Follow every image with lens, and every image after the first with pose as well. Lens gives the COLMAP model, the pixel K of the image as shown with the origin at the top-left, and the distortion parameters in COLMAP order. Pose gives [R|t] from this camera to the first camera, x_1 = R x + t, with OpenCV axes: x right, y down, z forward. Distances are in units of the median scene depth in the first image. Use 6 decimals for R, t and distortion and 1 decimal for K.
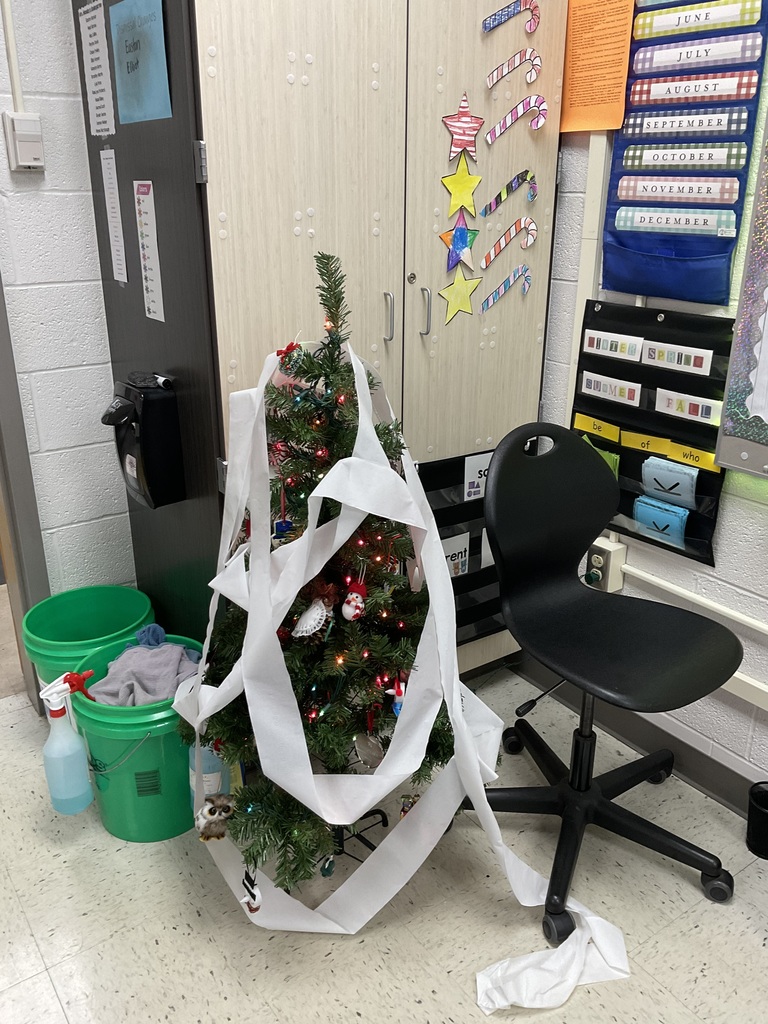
lens RADIAL K [[850.8, 0, 386.0], [0, 850.8, 513.2], [0, 0, 1]] dist [0.034439, -0.065249]
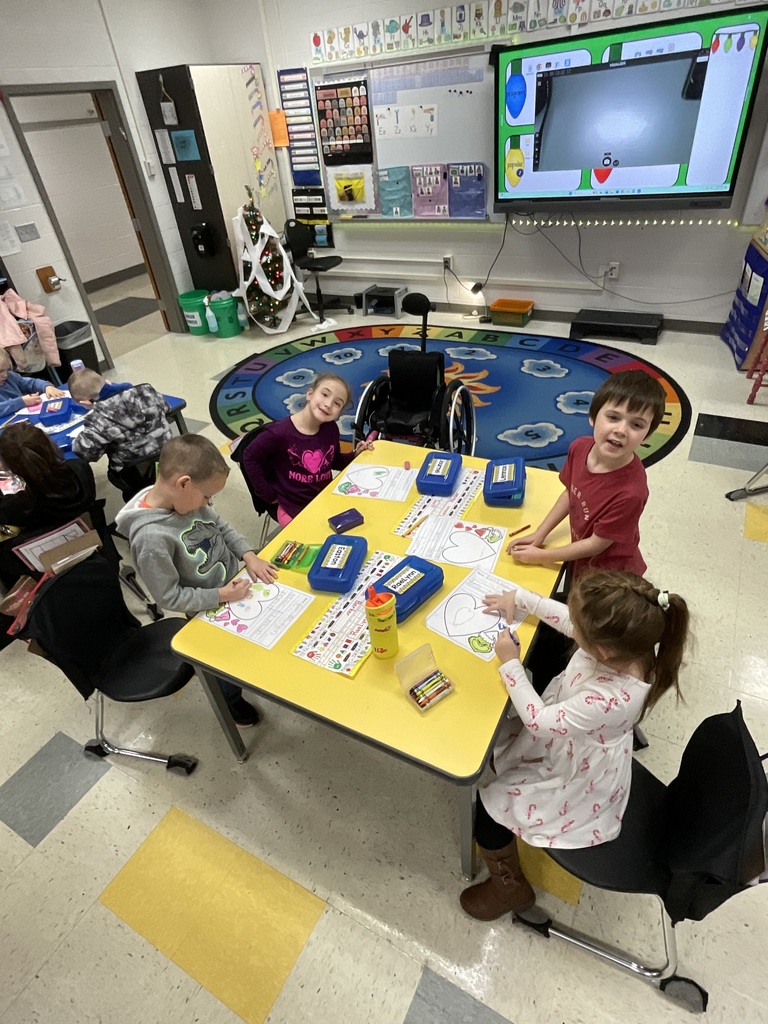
lens RADIAL K [[571.9, 0, 381.2], [0, 571.9, 507.3], [0, 0, 1]] dist [-0.011887, 0.016784]
pose [[0.900967, -0.317075, 0.296180, -0.775405], [0.239151, 0.932467, 0.270764, 0.618505], [-0.362030, -0.173118, 0.915950, -2.235036]]
